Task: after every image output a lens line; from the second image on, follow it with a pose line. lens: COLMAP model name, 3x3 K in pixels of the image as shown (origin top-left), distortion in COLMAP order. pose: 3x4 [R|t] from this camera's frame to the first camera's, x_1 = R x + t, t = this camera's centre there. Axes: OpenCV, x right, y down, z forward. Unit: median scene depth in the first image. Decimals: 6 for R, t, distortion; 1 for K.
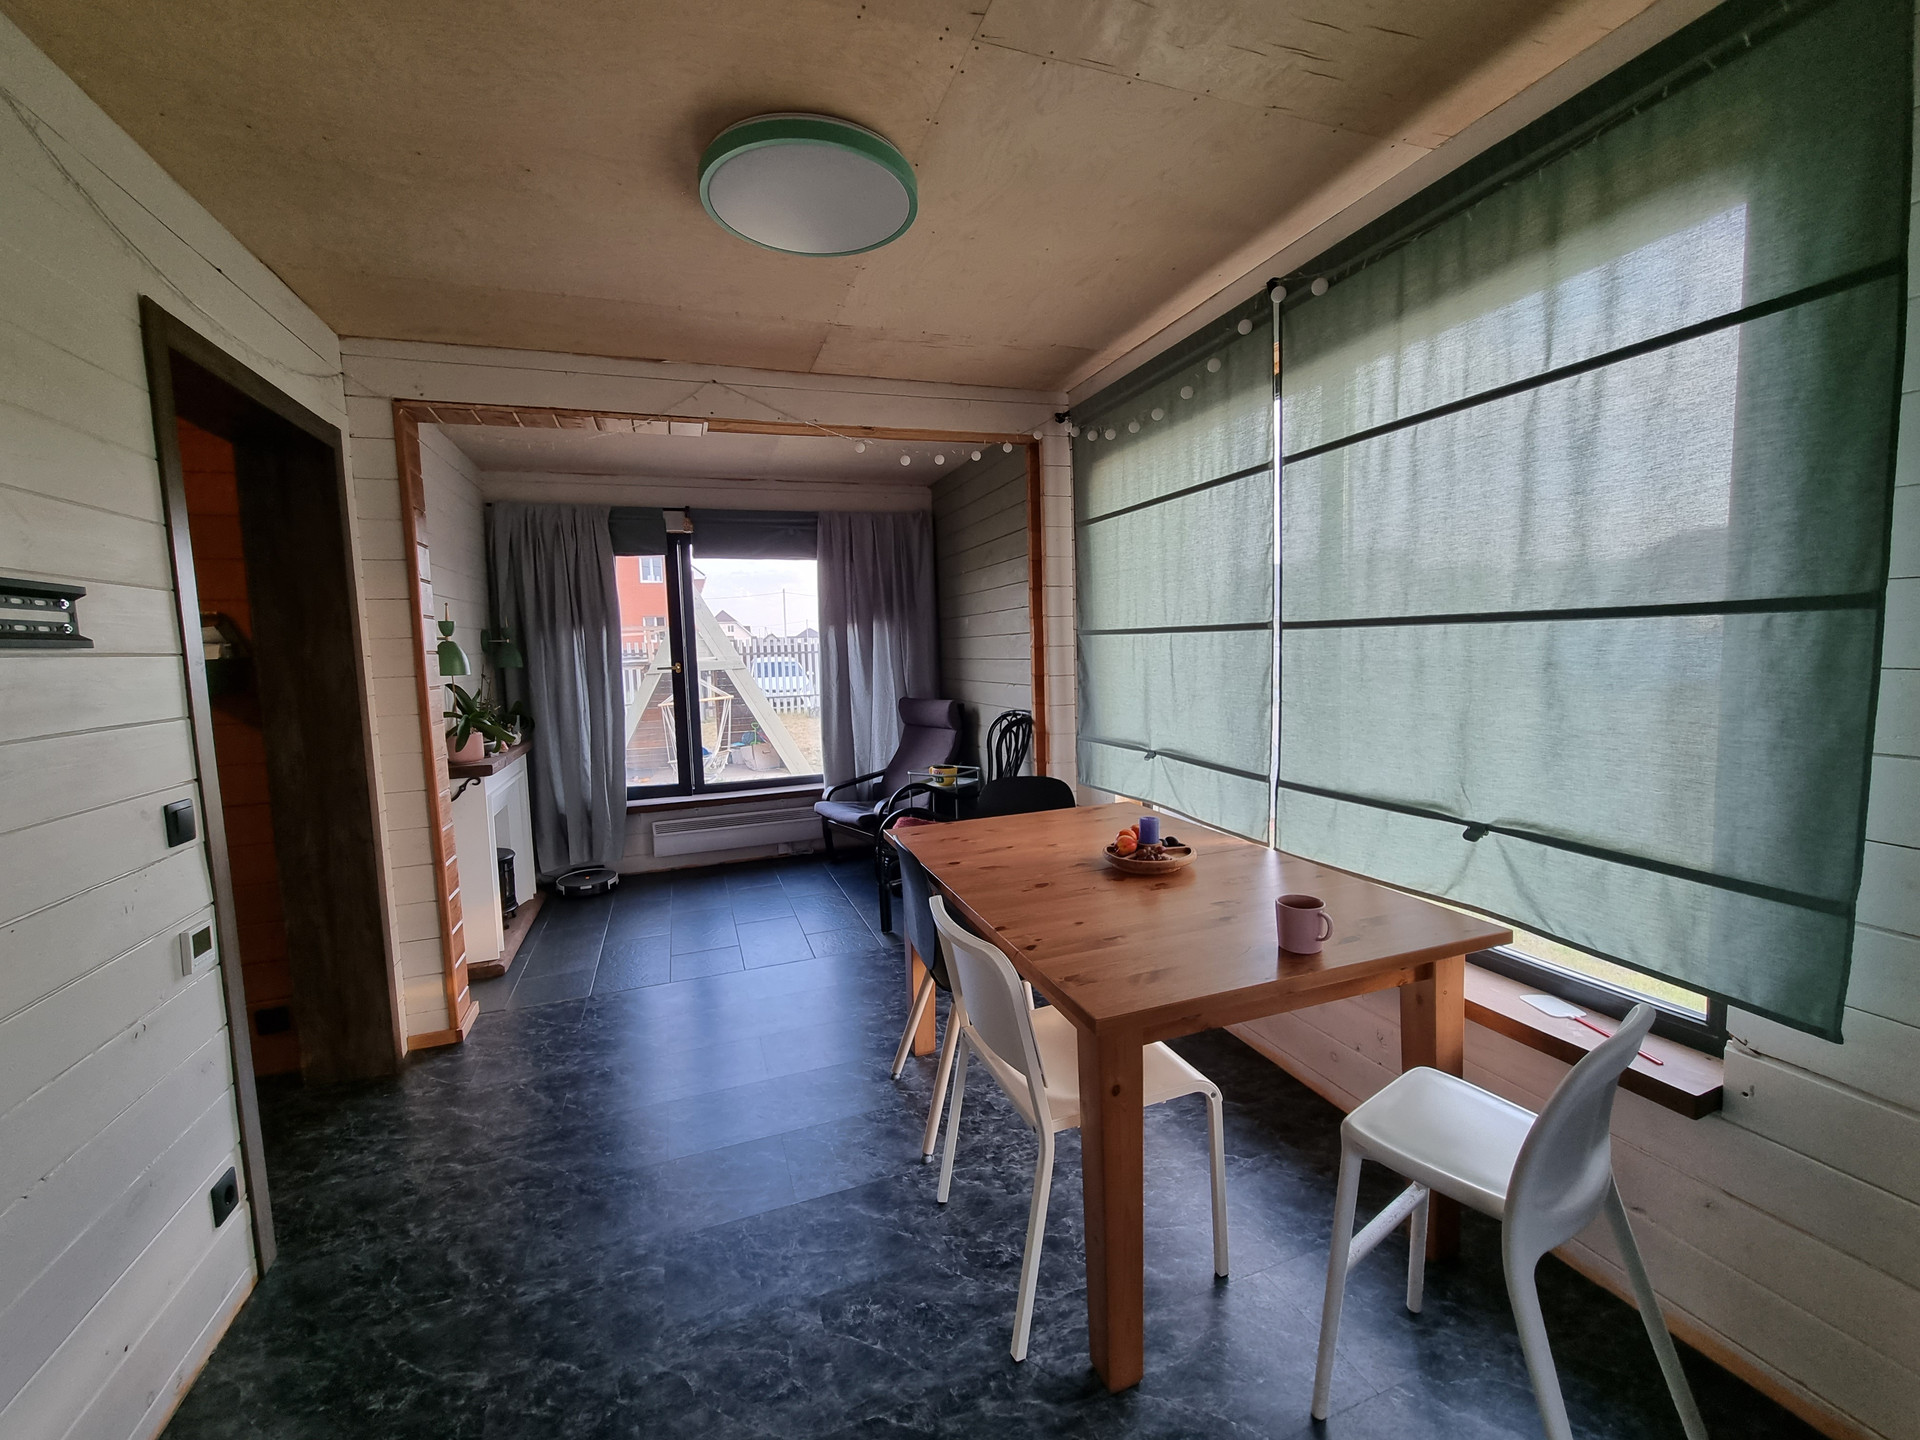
lens RADIAL K [[780.7, 0, 954.0], [0, 780.7, 718.7], [0, 0, 1]] dist [0.001182, -0.002005]
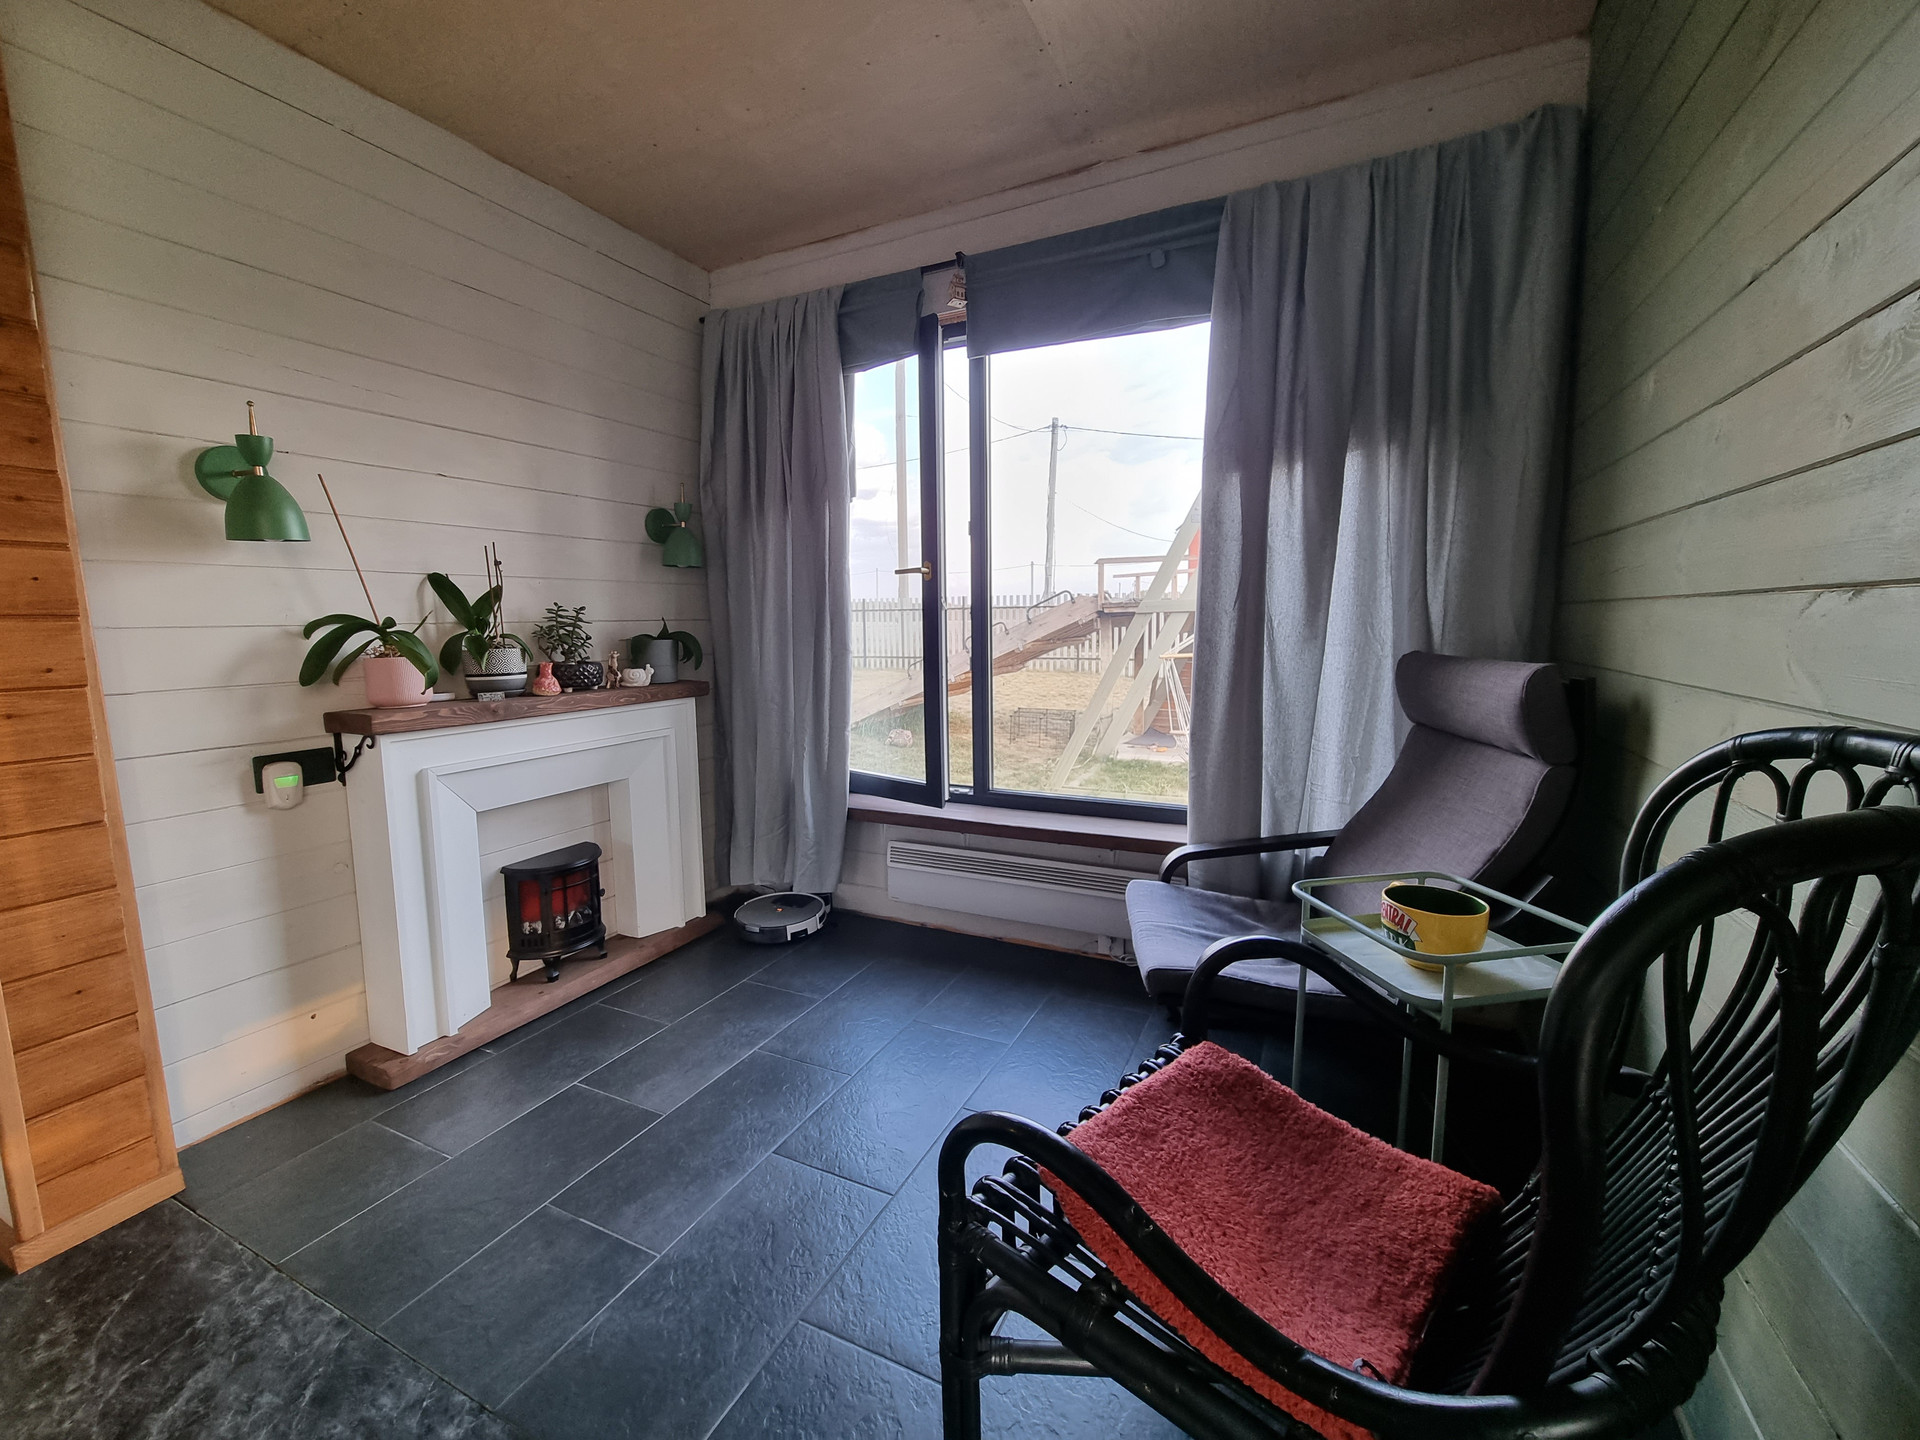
lens RADIAL K [[780.7, 0, 962.5], [0, 780.7, 710.8], [0, 0, 1]] dist [0.001182, -0.002005]
pose [[0.702264, 0.105284, -0.704088, 0.052229], [-0.075871, 0.994440, 0.073026, -0.010087], [0.707862, 0.002136, 0.706347, 0.627961]]
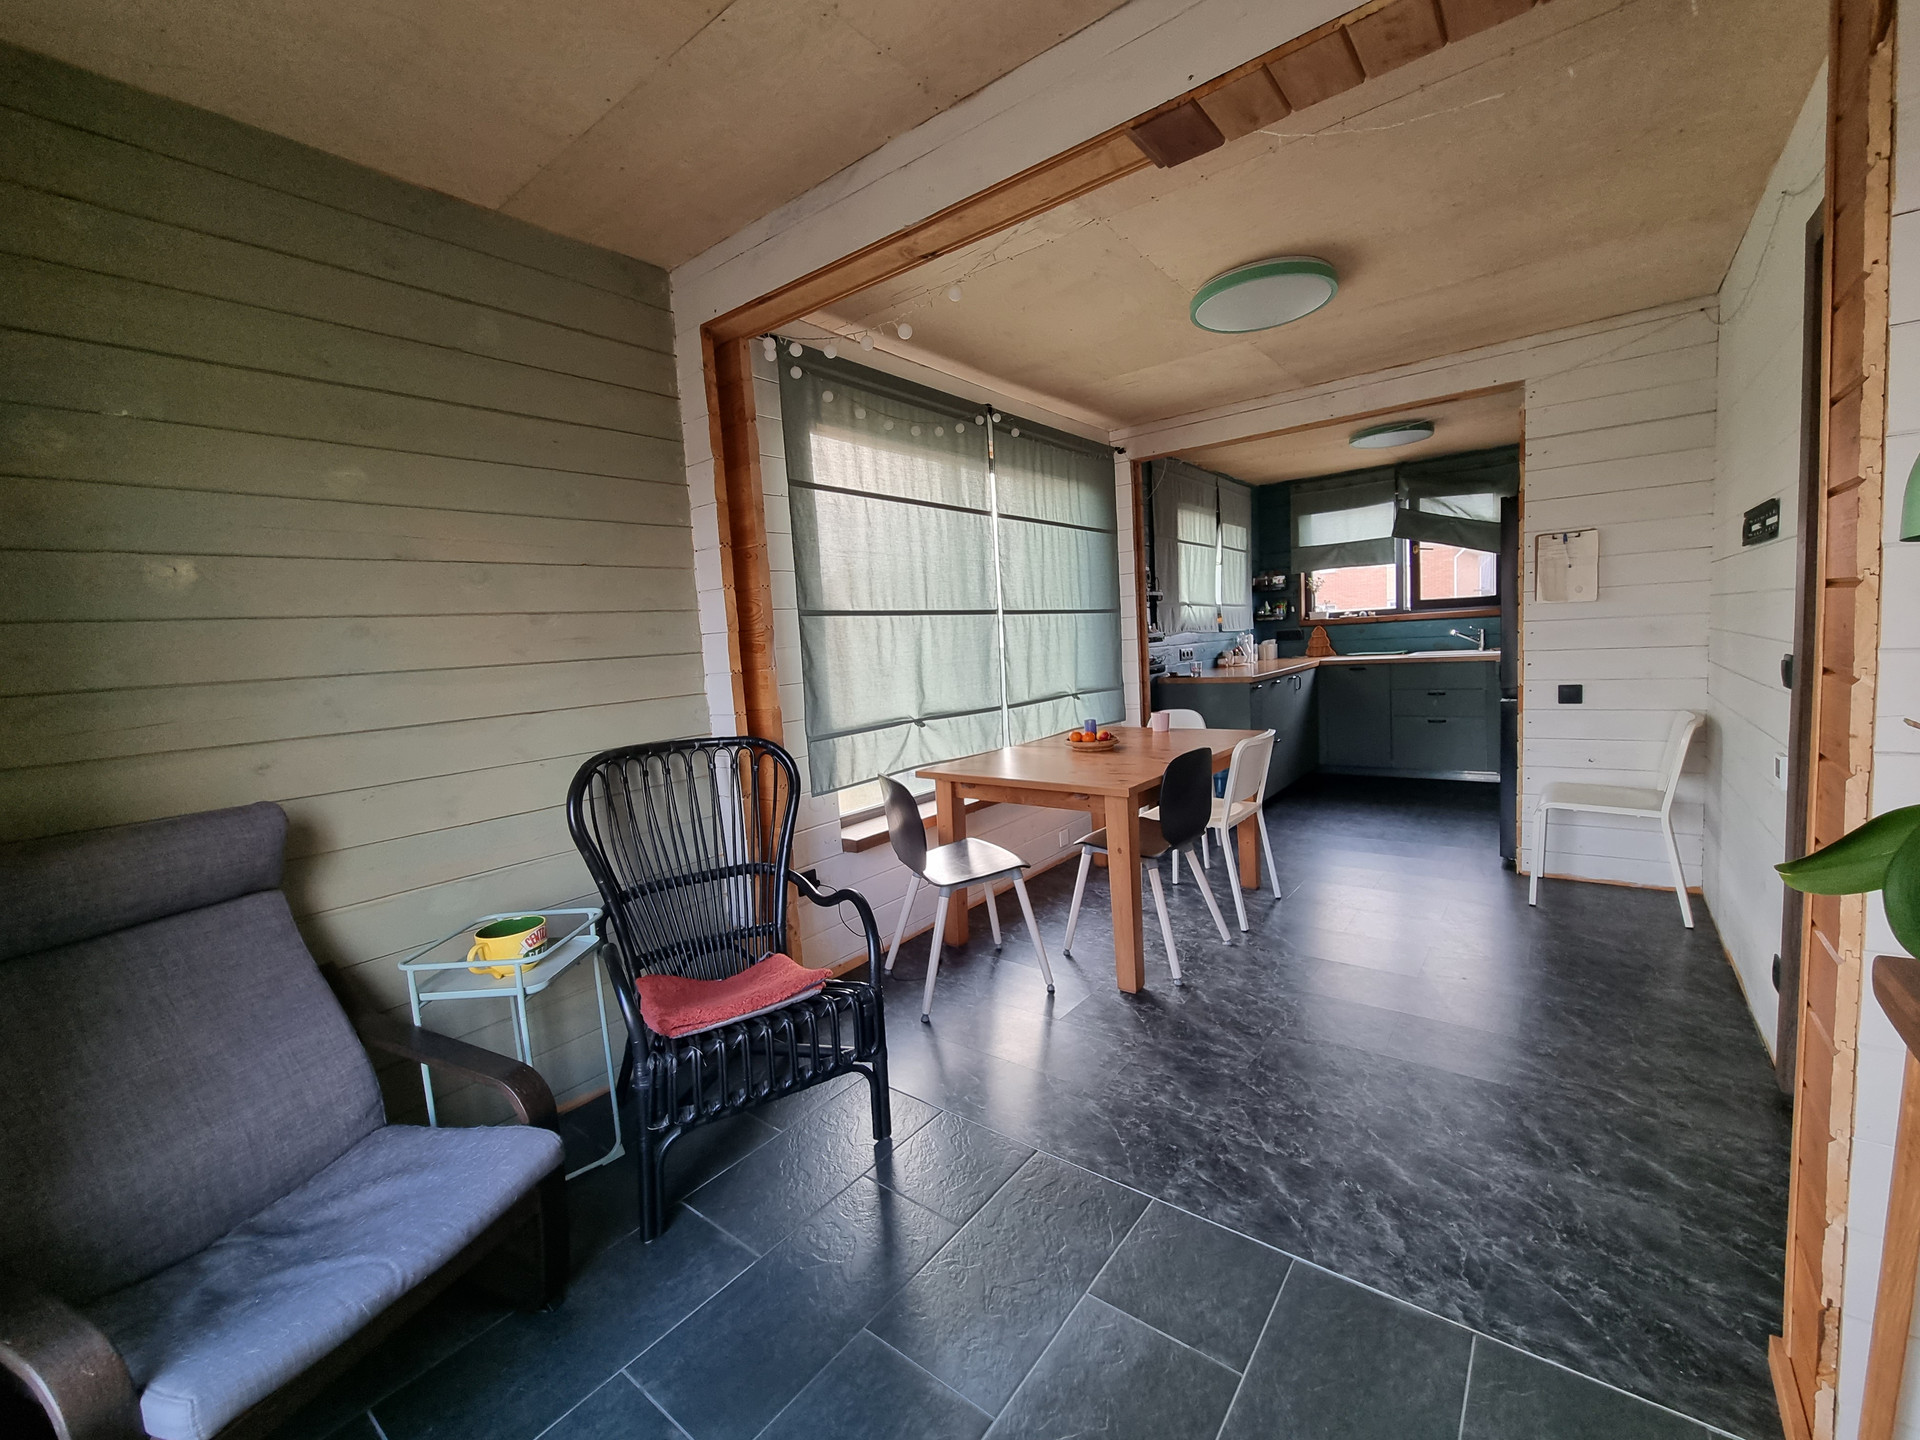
lens RADIAL K [[780.7, 0, 953.3], [0, 780.7, 718.1], [0, 0, 1]] dist [0.001182, -0.002005]
pose [[-0.521645, -0.024929, 0.852799, -0.707655], [0.153222, 0.980584, 0.122388, -0.085737], [-0.839291, 0.194510, -0.507697, 1.456827]]
